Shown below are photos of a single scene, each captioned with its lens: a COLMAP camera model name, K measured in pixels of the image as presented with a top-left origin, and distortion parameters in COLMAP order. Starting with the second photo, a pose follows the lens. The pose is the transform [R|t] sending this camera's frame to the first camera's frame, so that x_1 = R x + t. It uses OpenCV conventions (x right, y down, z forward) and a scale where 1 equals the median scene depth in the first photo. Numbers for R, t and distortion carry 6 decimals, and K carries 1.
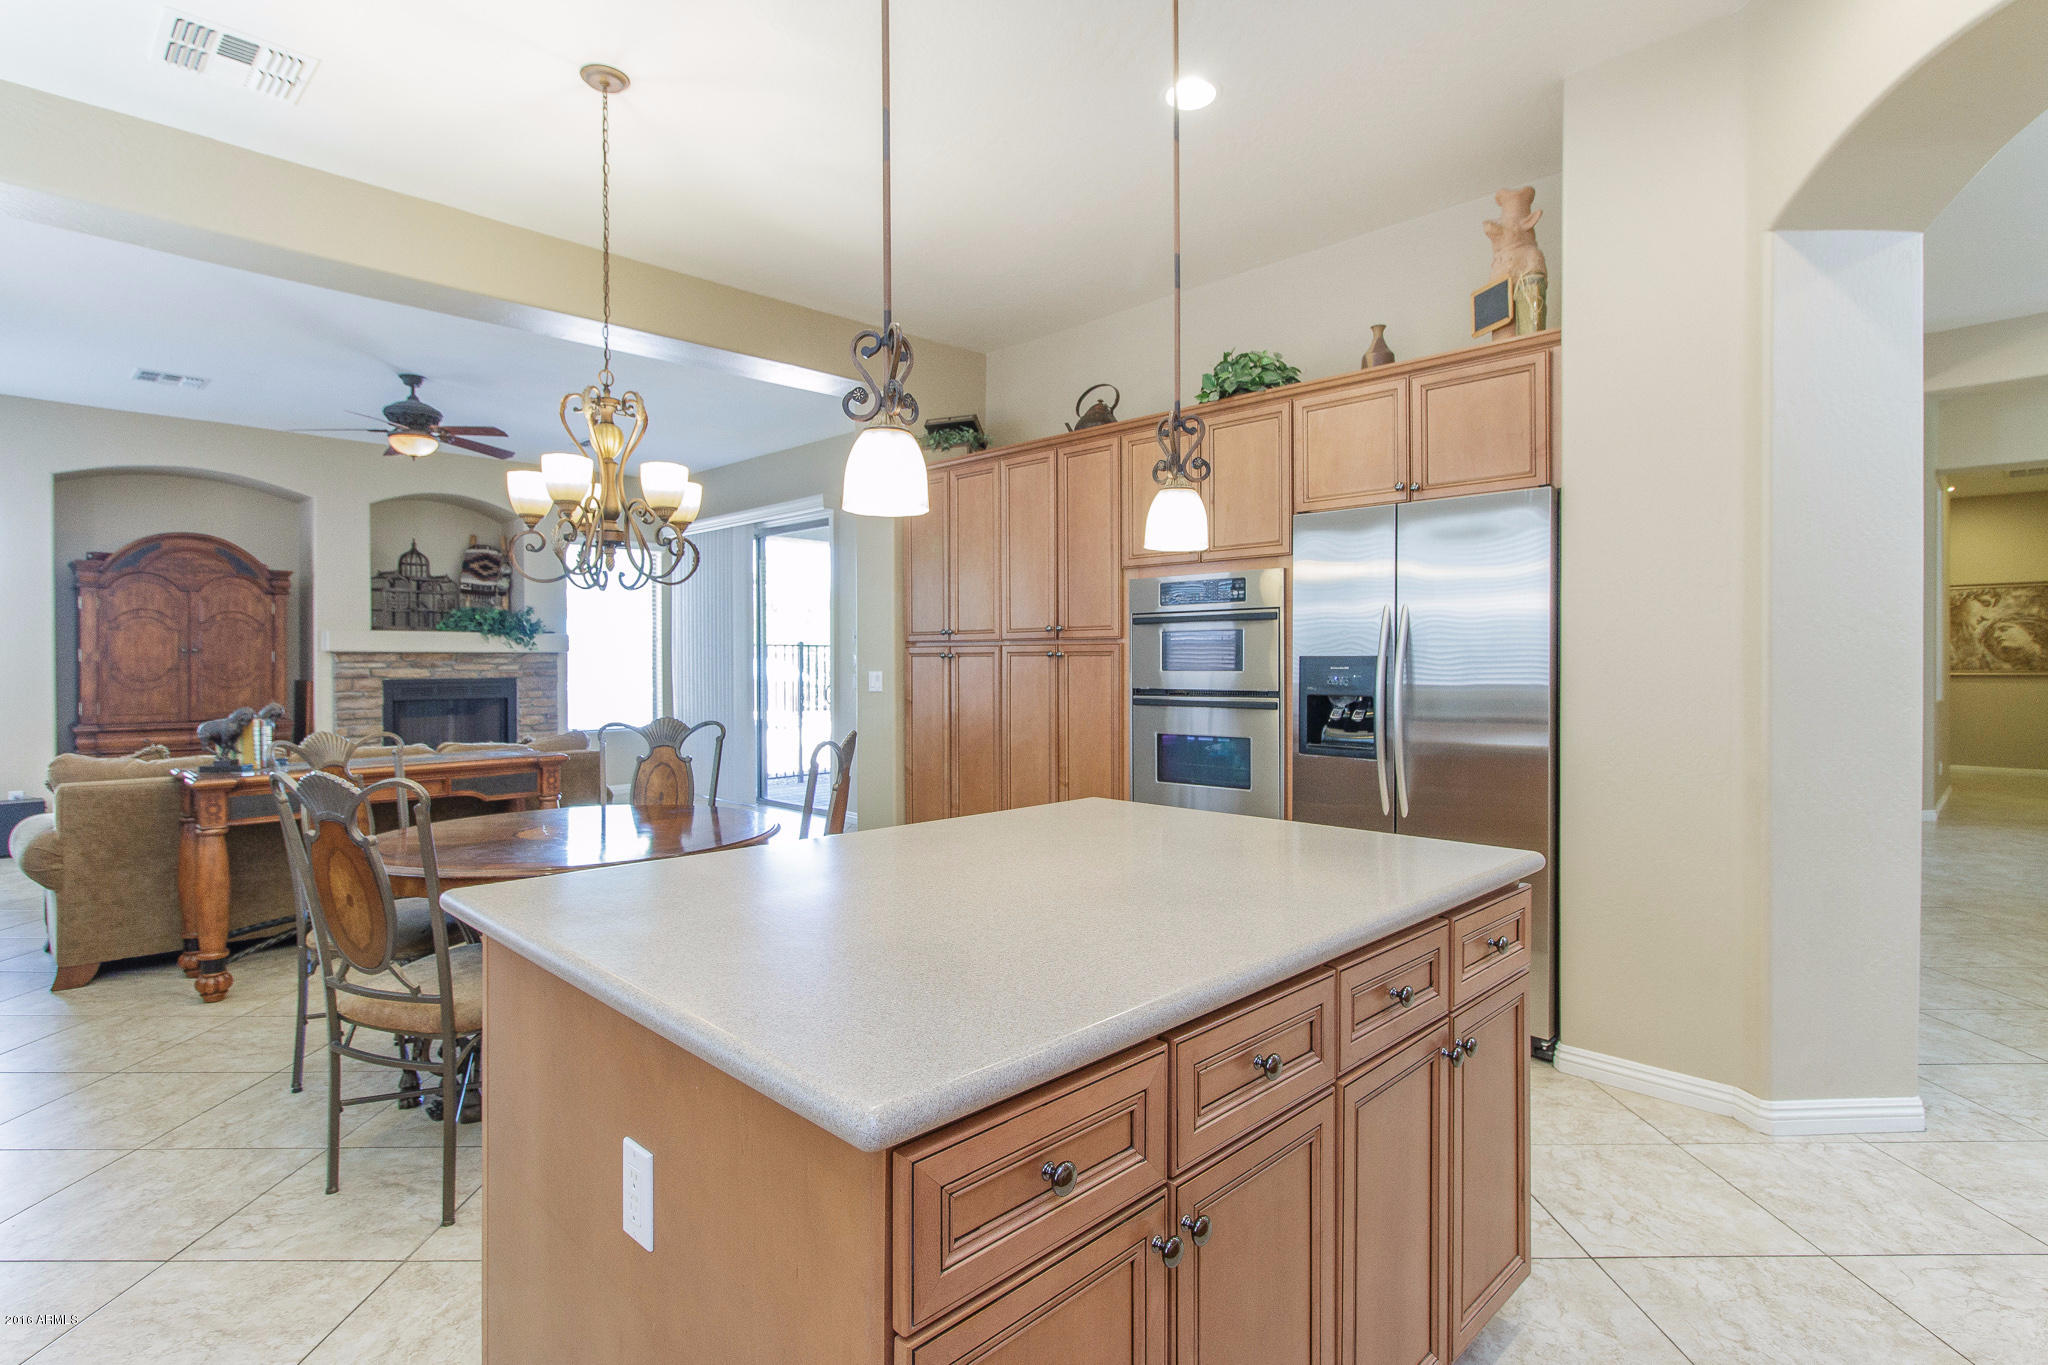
lens RADIAL K [[1015.5, 0, 1016.9], [0, 1015.5, 666.5], [0, 0, 1]] dist [0.000085, 0.000793]
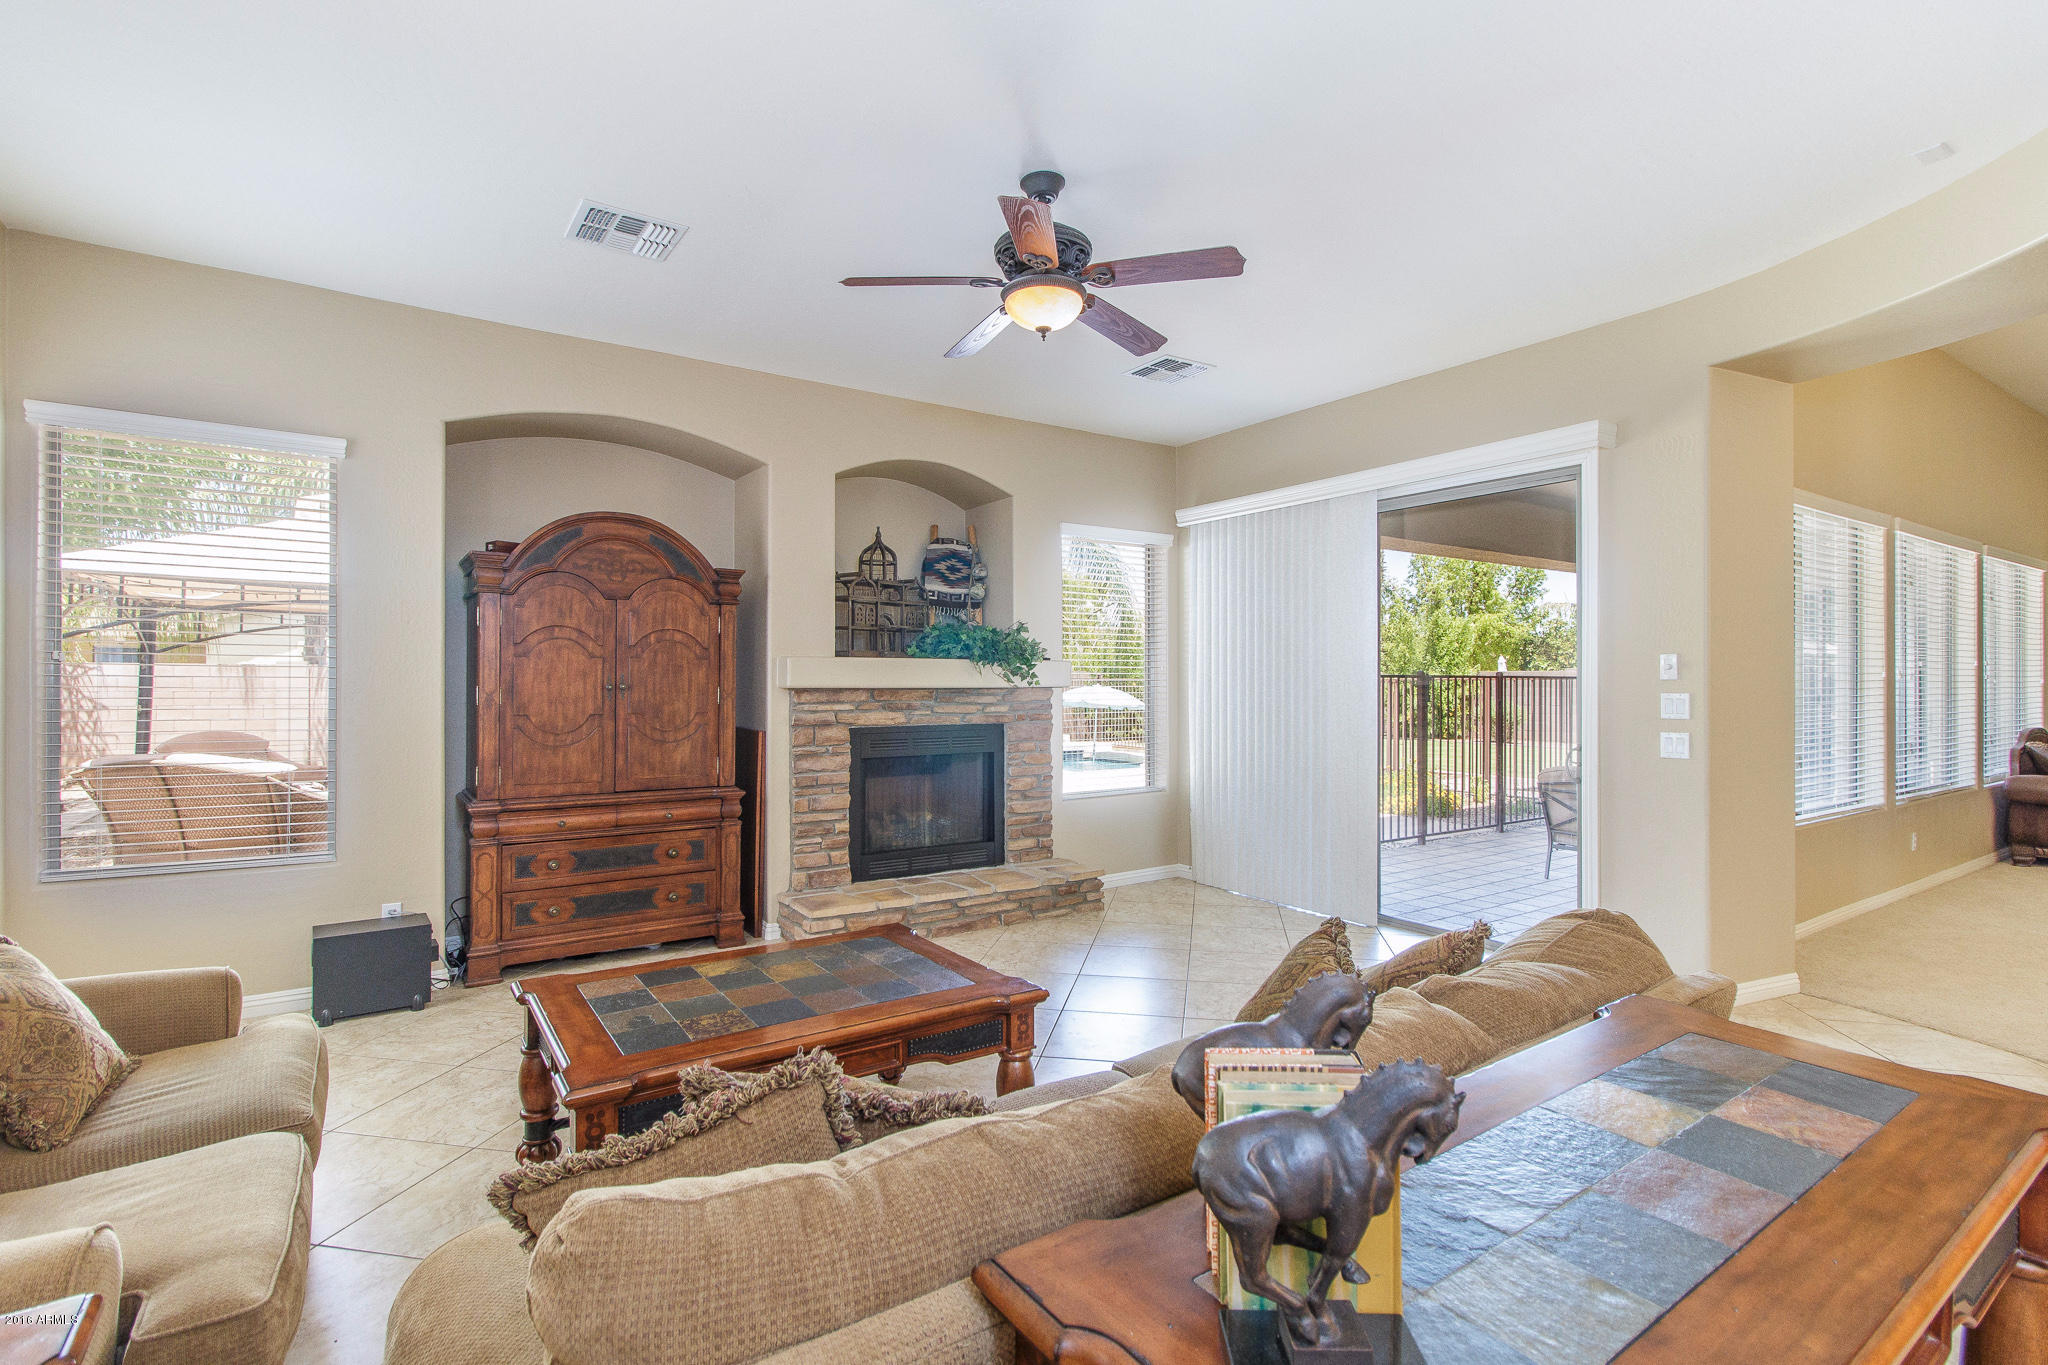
lens RADIAL K [[946.8, 0, 1027.4], [0, 946.8, 677.9], [0, 0, 1]] dist [0.004605, 0.000184]
pose [[0.982522, 0.002544, -0.186127, -0.395273], [-0.004415, 0.999944, -0.009639, -0.015800], [0.186092, 0.010293, 0.982478, 0.399115]]
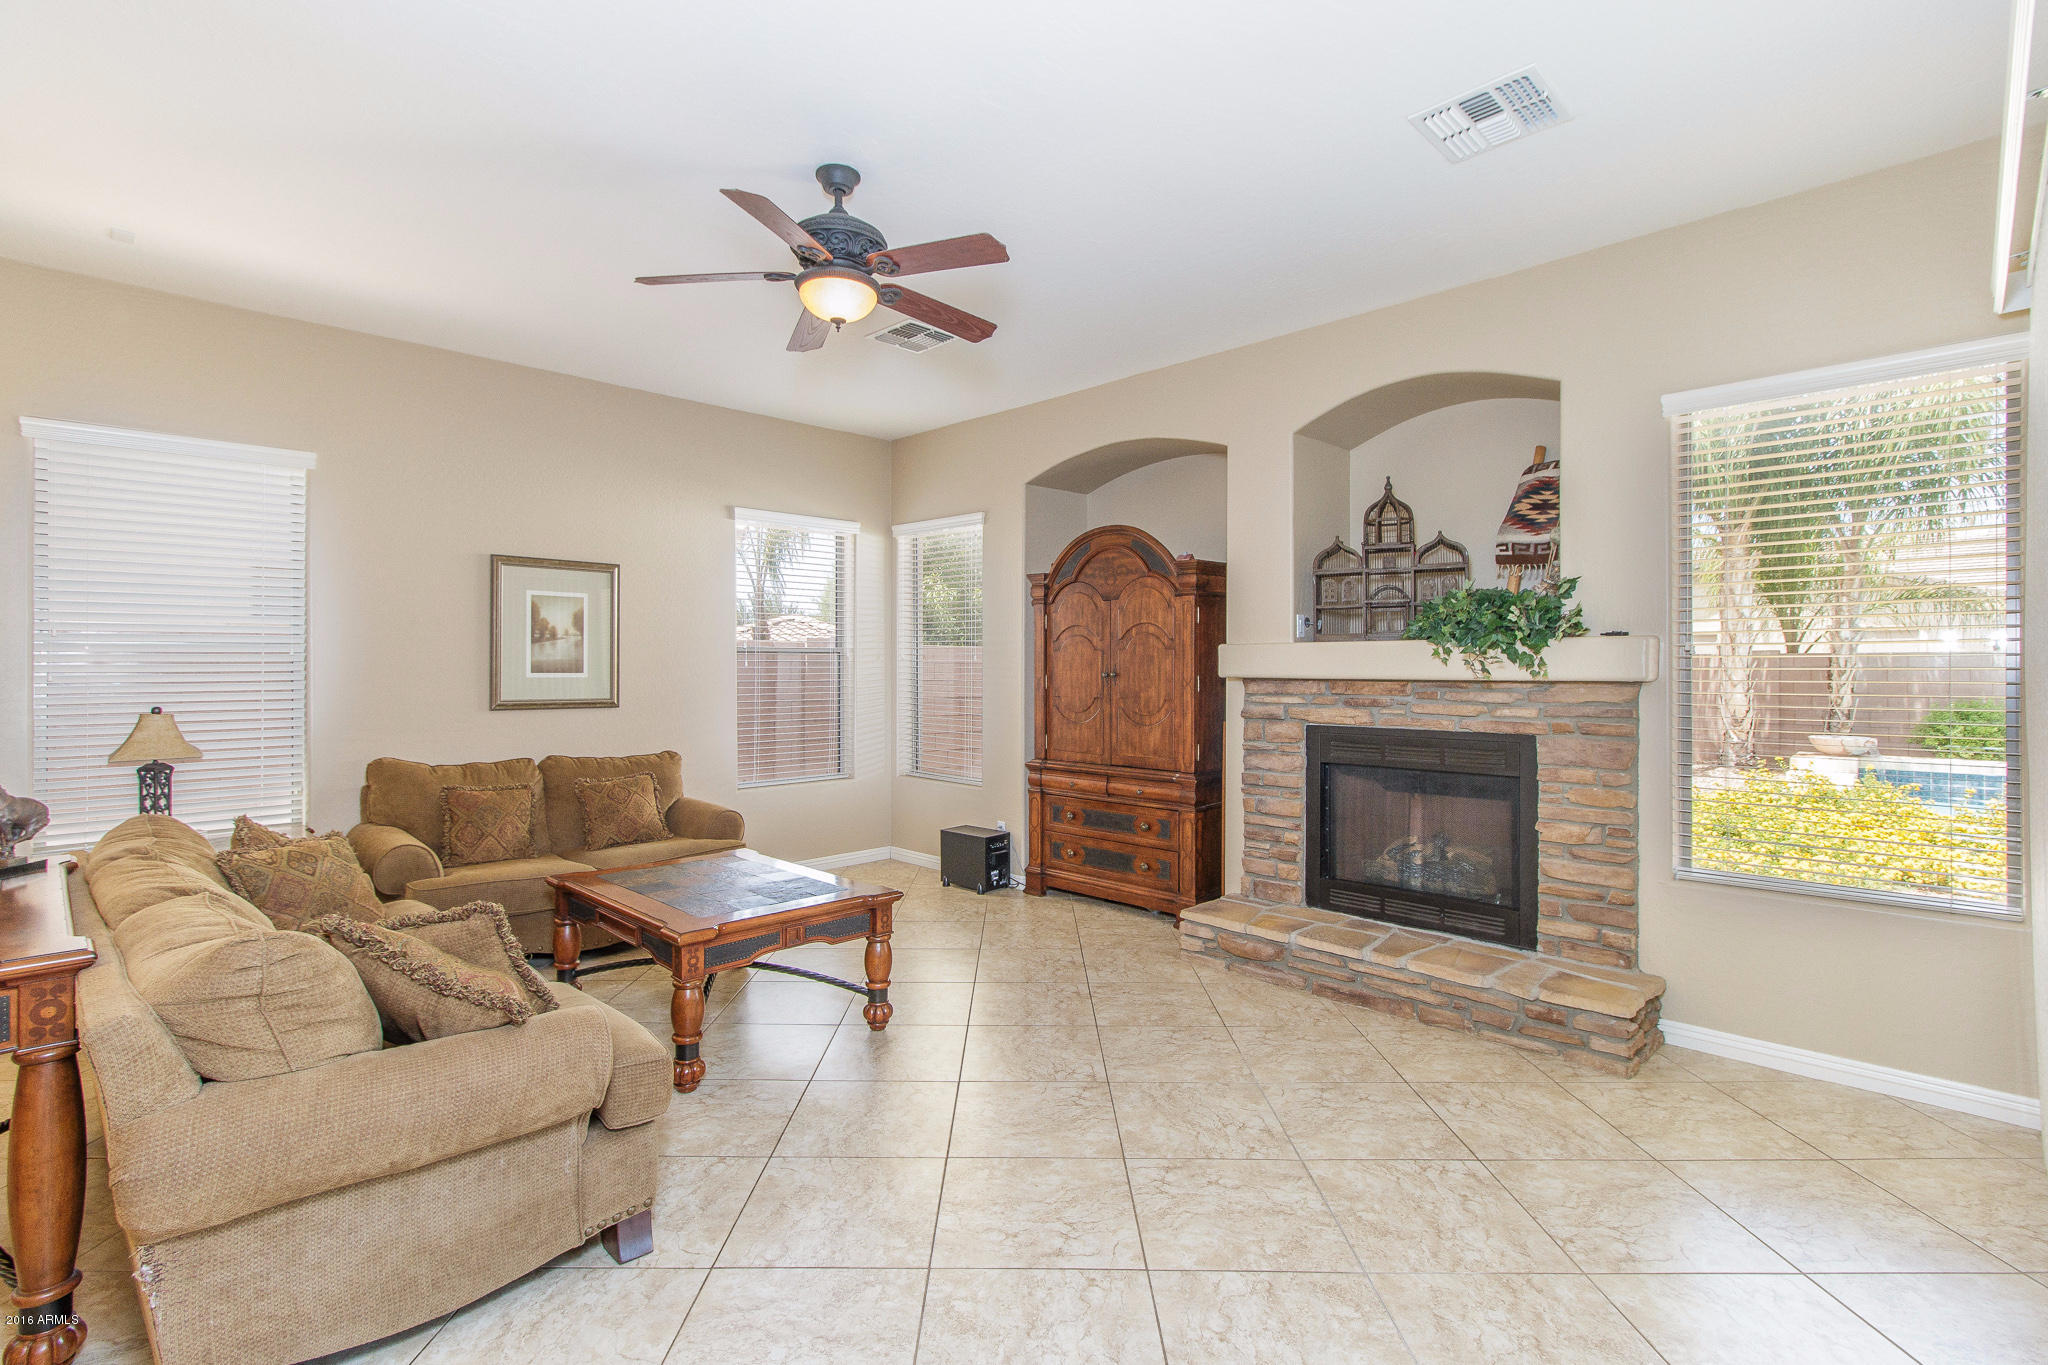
lens RADIAL K [[946.8, 0, 1023.8], [0, 946.8, 662.1], [0, 0, 1]] dist [0.004605, 0.000184]
pose [[0.013937, -0.003807, -0.999896, -0.074737], [-0.007427, 0.999965, -0.003911, -0.020717], [0.999875, 0.007481, 0.013908, 0.847922]]
